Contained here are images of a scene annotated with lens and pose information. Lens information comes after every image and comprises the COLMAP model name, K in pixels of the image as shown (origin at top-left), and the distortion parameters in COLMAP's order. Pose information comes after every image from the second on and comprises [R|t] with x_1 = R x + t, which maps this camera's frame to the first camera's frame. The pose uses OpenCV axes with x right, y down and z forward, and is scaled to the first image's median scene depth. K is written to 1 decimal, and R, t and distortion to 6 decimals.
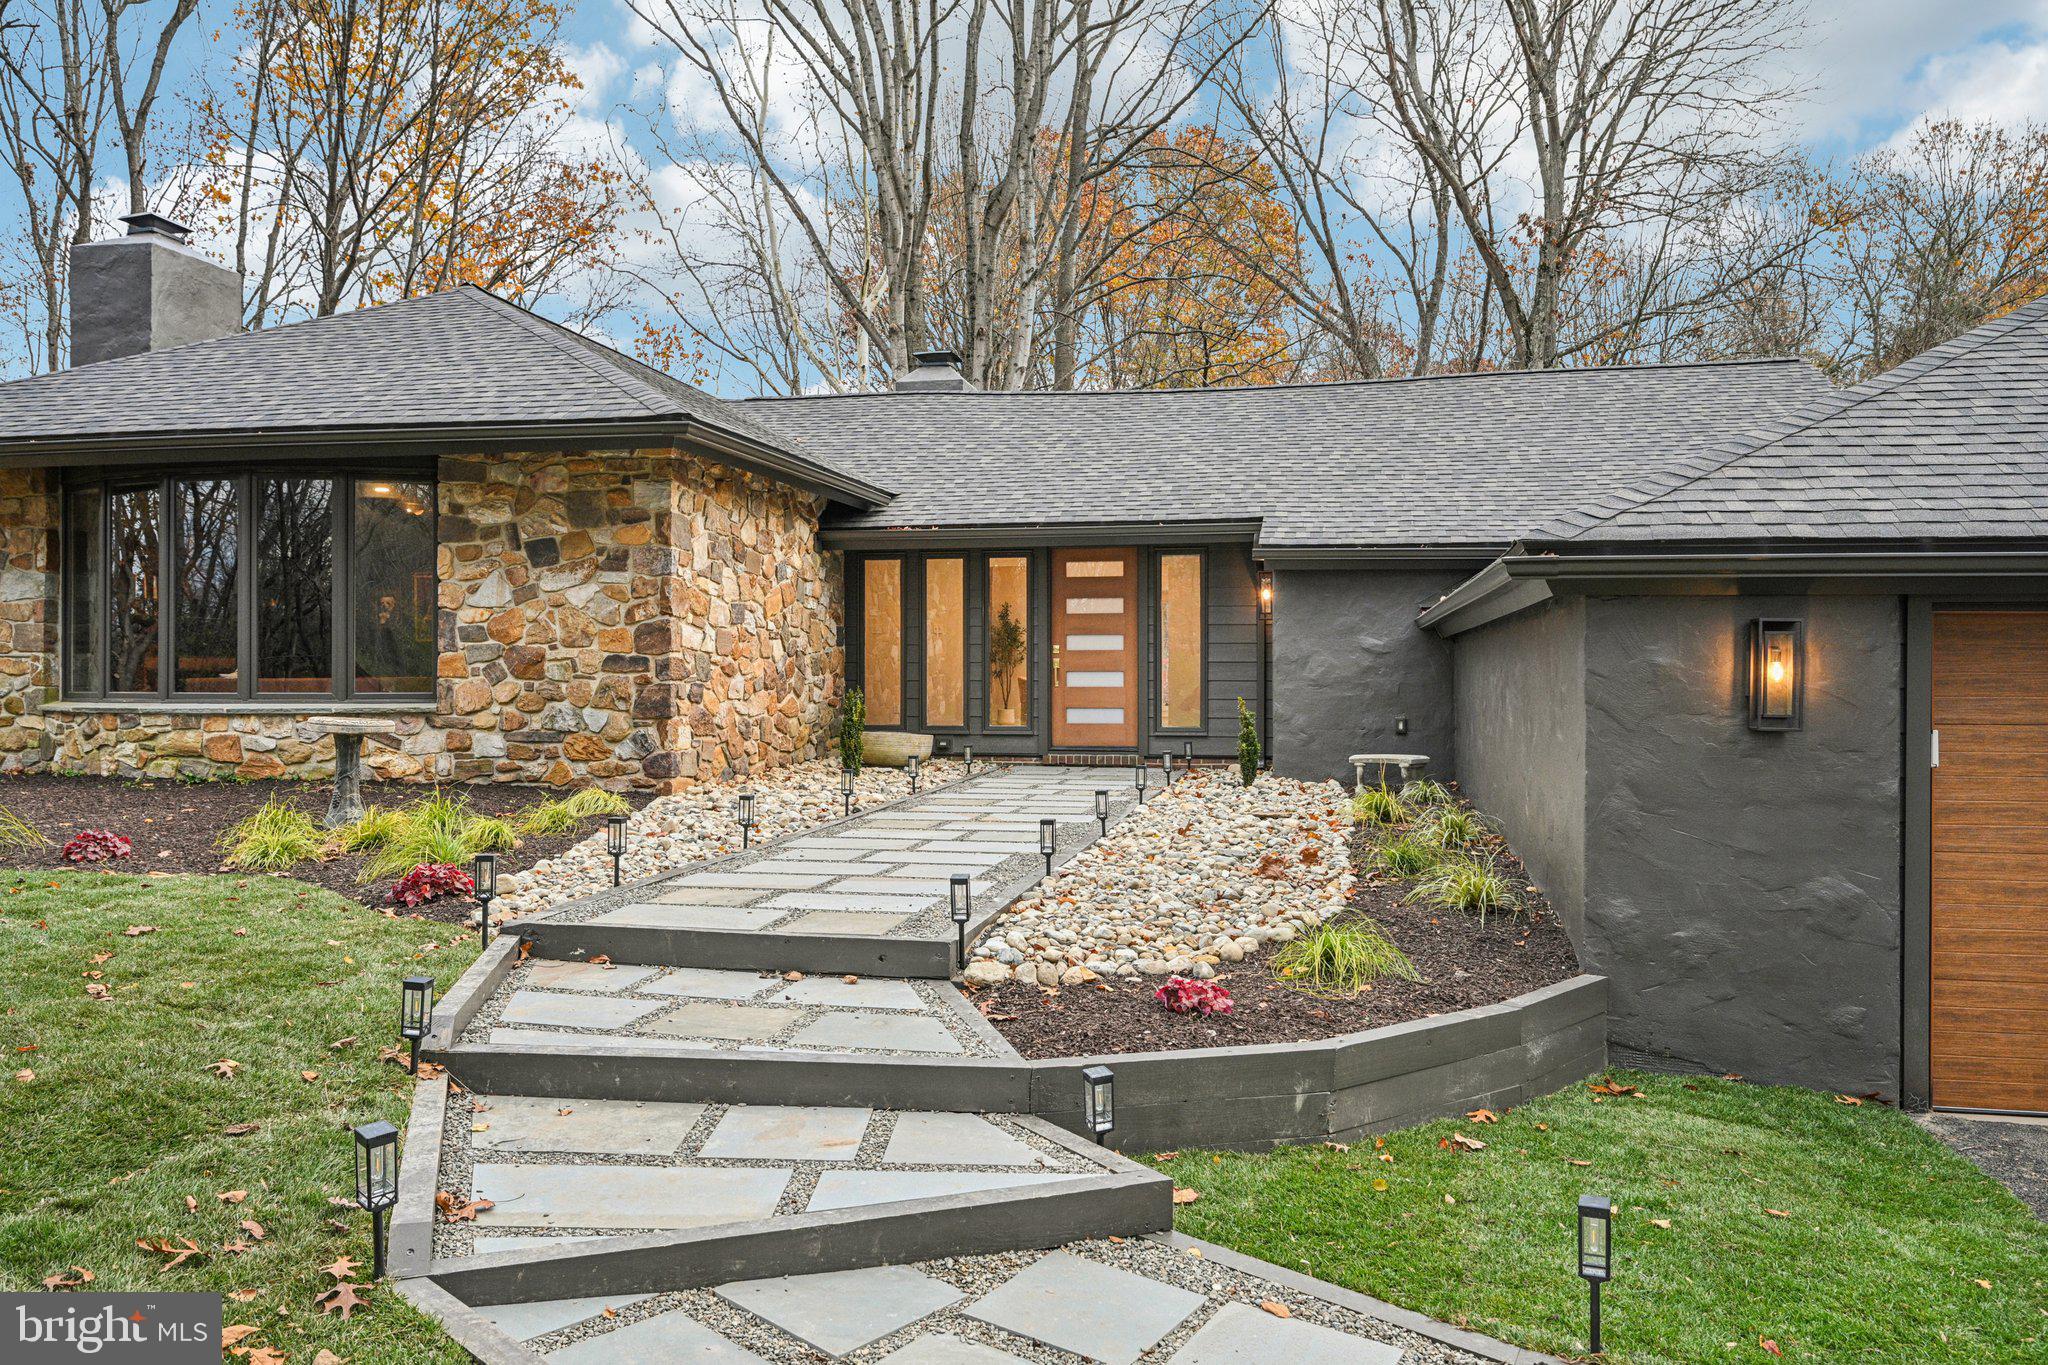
lens RADIAL K [[1527.1, 0, 1030.9], [0, 1527.1, 682.7], [0, 0, 1]] dist [-0.004820, -0.003486]
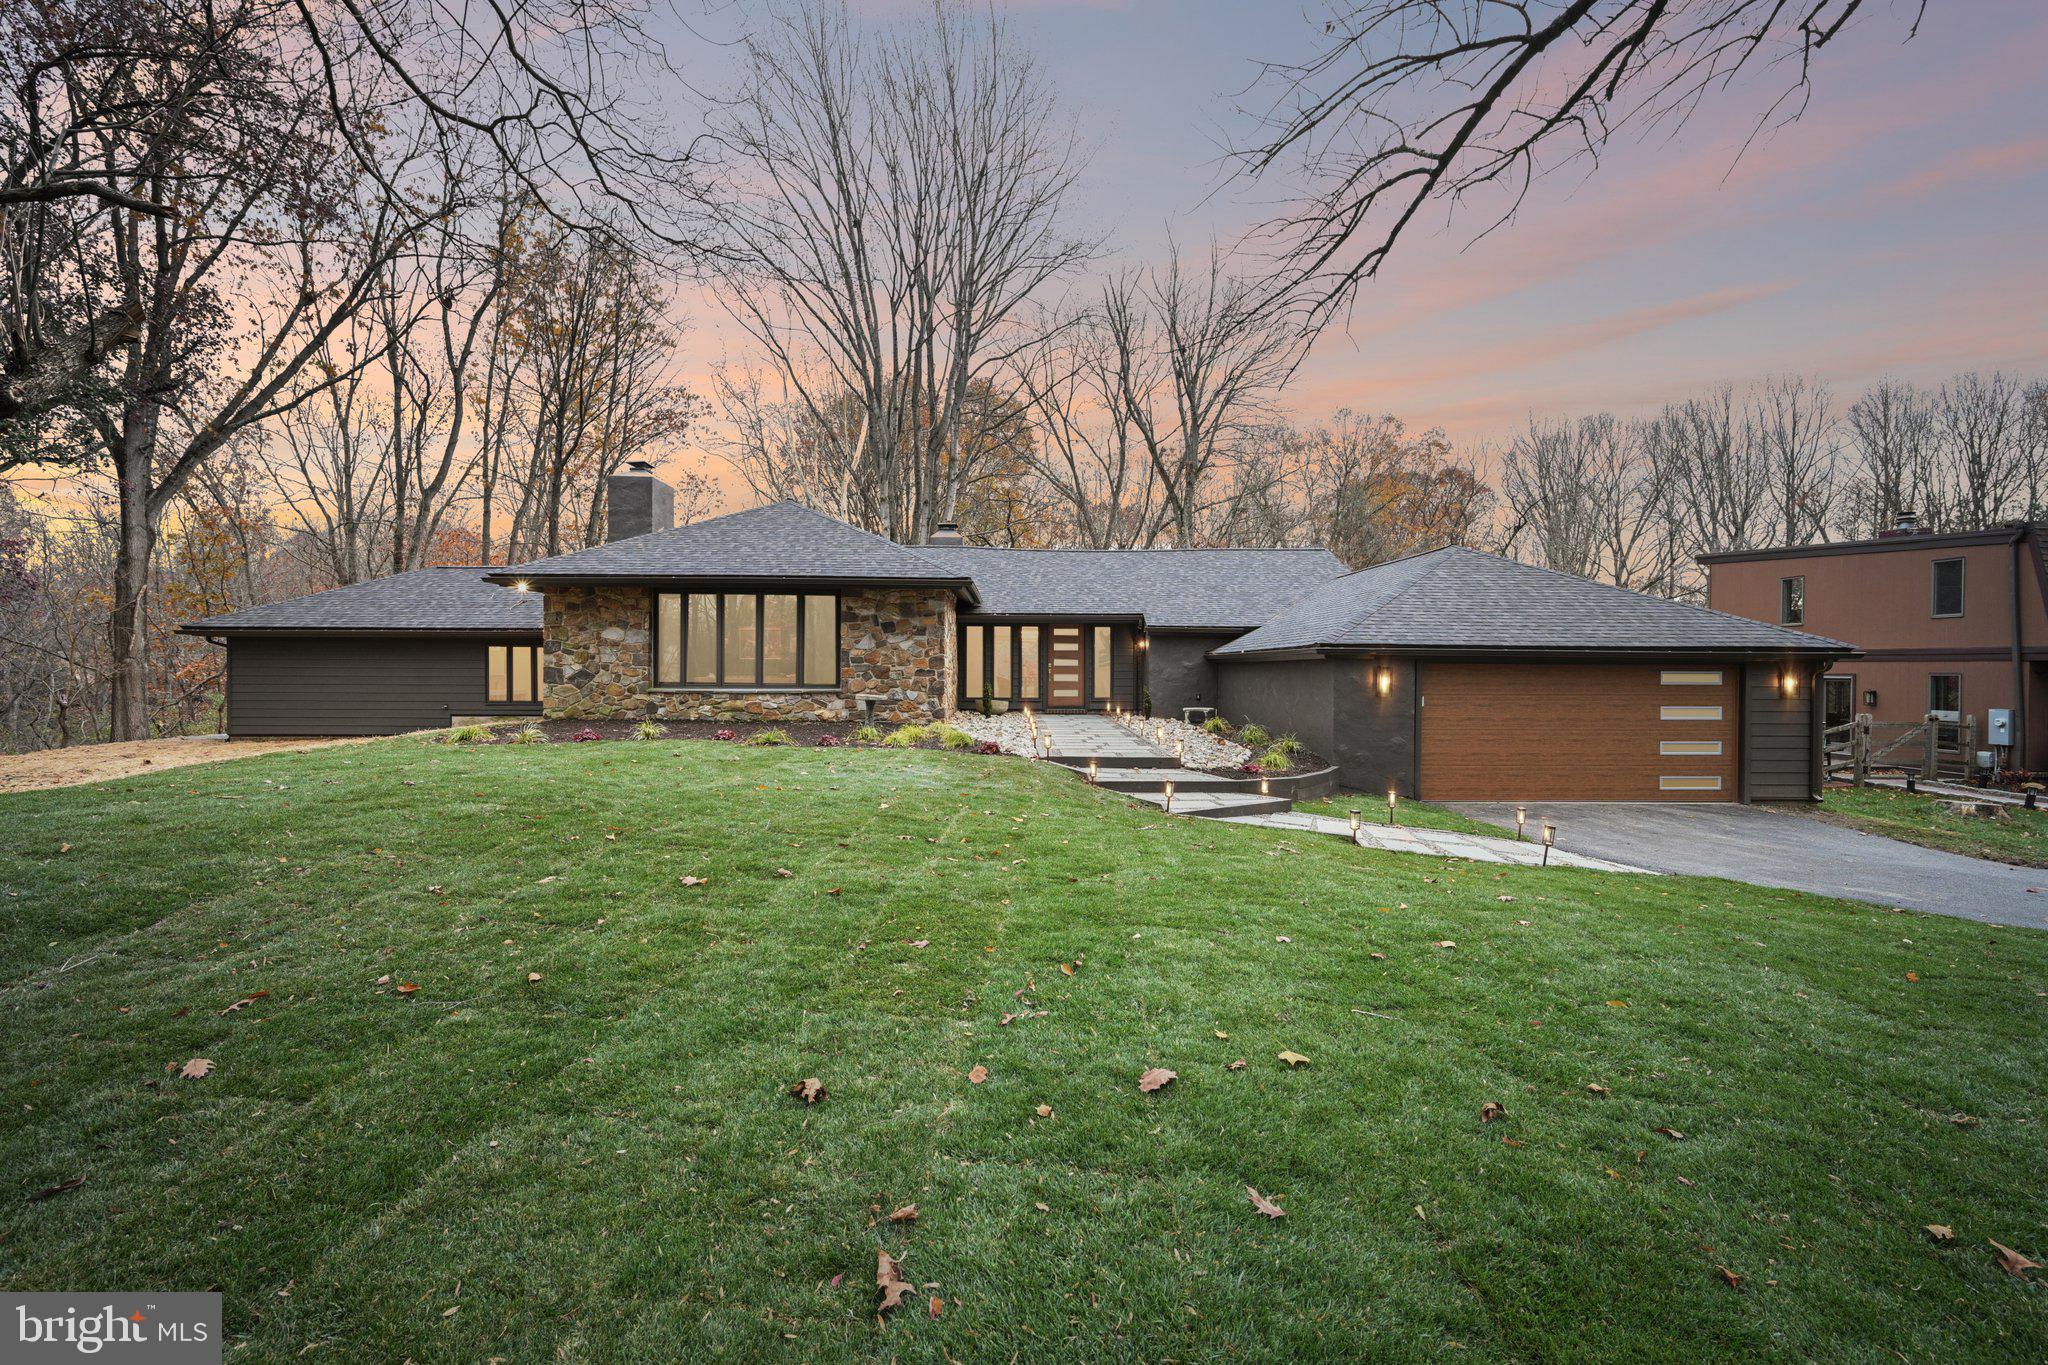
lens RADIAL K [[912.2, 0, 1020.6], [0, 912.2, 677.4], [0, 0, 1]] dist [0.002581, 0.000146]
pose [[0.974491, 0.000925, 0.224424, -0.412130], [-0.002176, 0.999983, 0.005326, -0.011920], [-0.224415, -0.005678, 0.974477, -0.450694]]
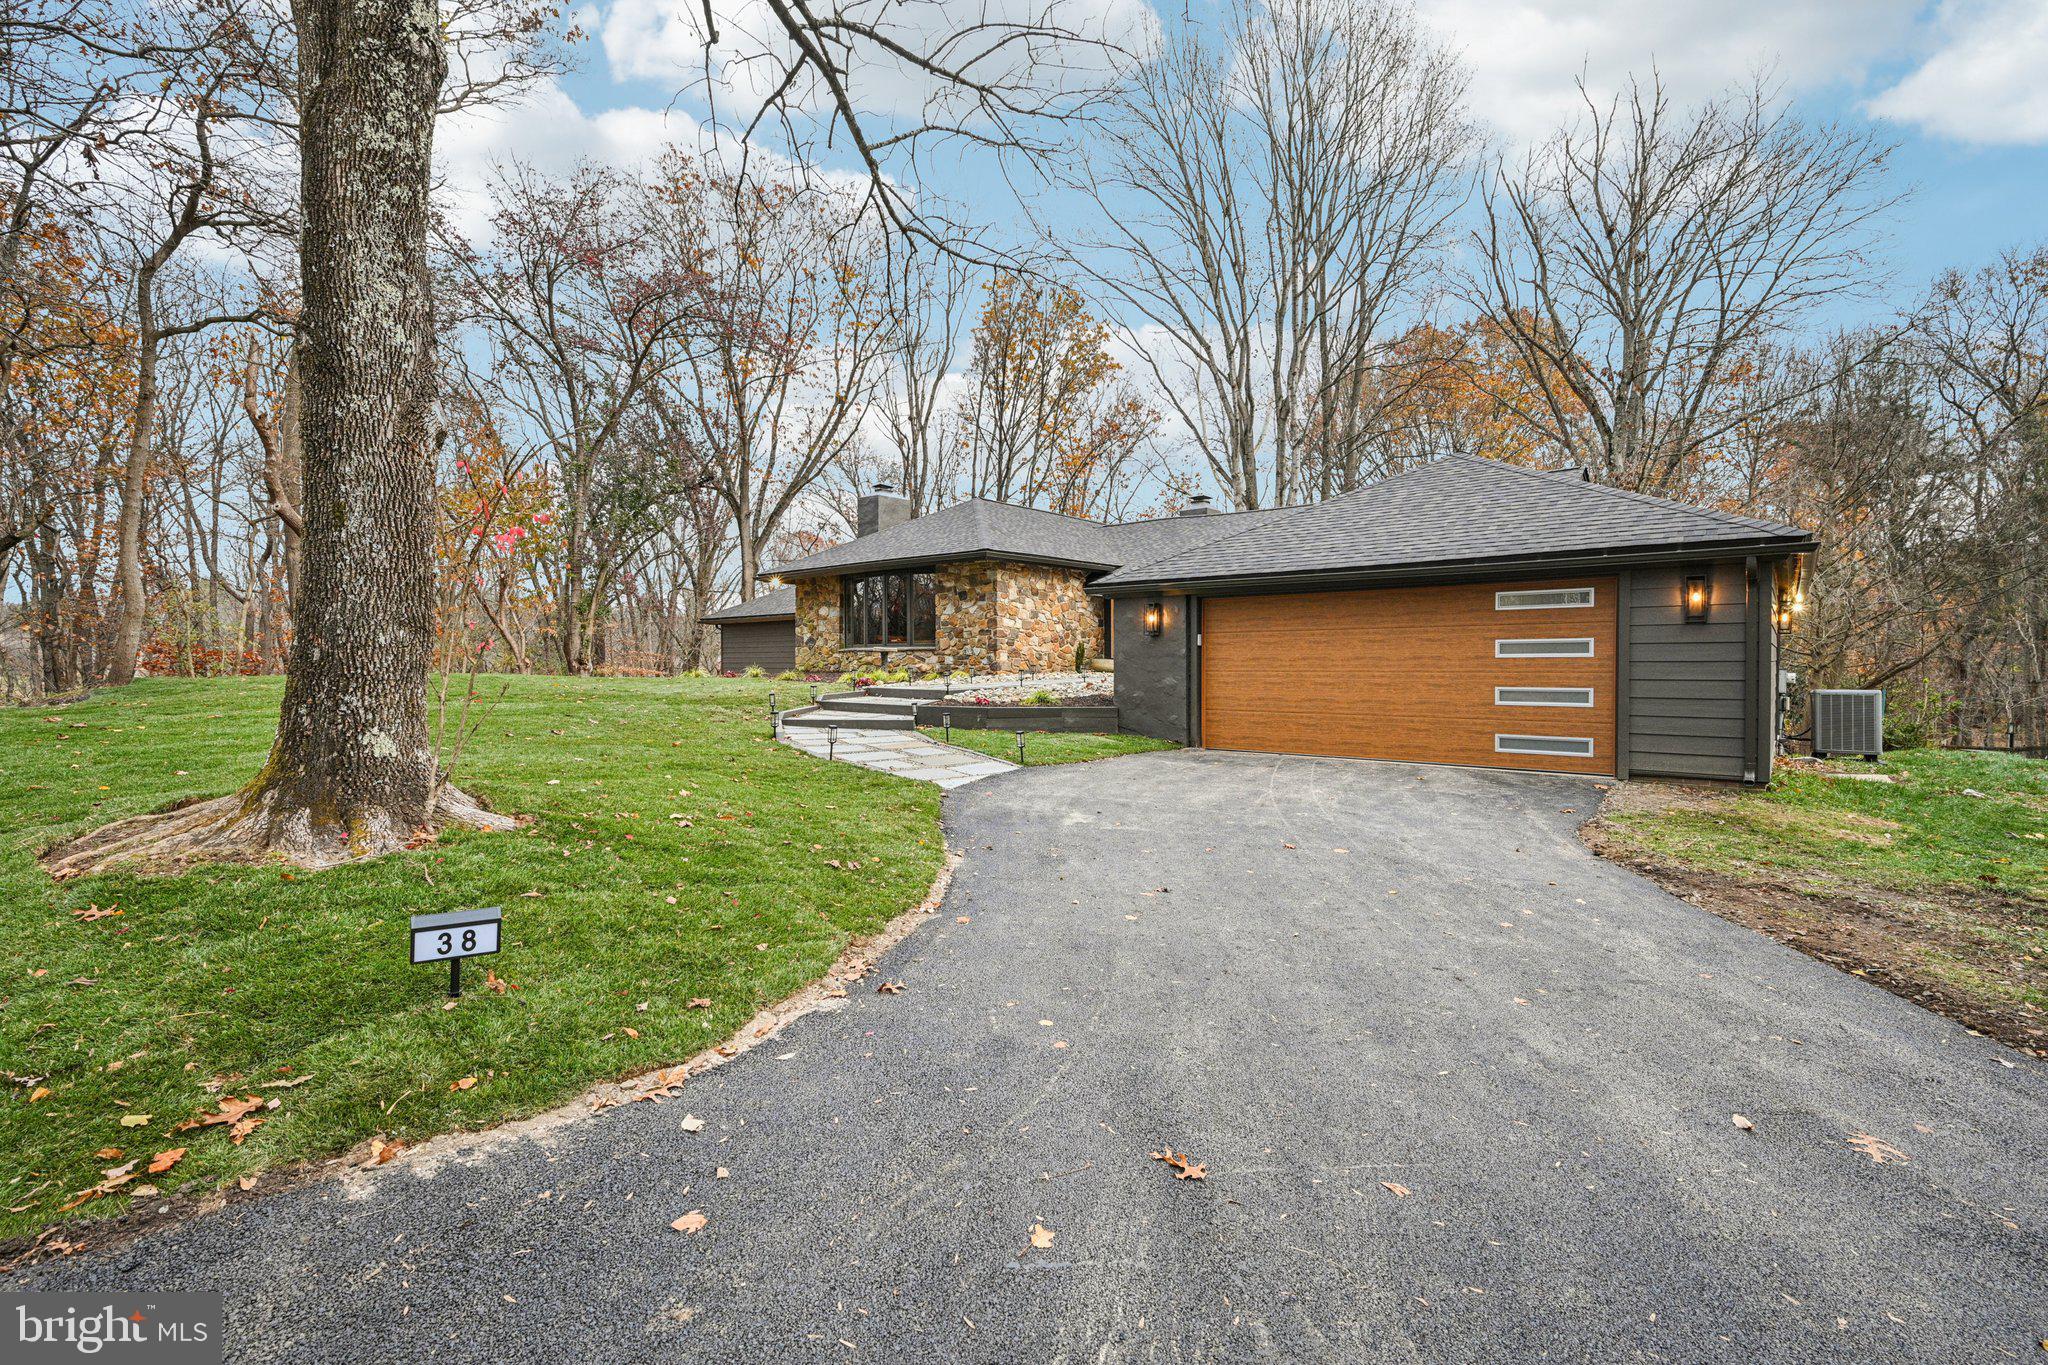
lens RADIAL K [[912.2, 0, 1020.9], [0, 912.2, 674.1], [0, 0, 1]] dist [0.002581, 0.000146]
pose [[0.872074, 0.002271, -0.489369, 0.607870], [0.001875, 0.999966, 0.007982, 0.050551], [0.489371, -0.007878, 0.872040, -0.467520]]
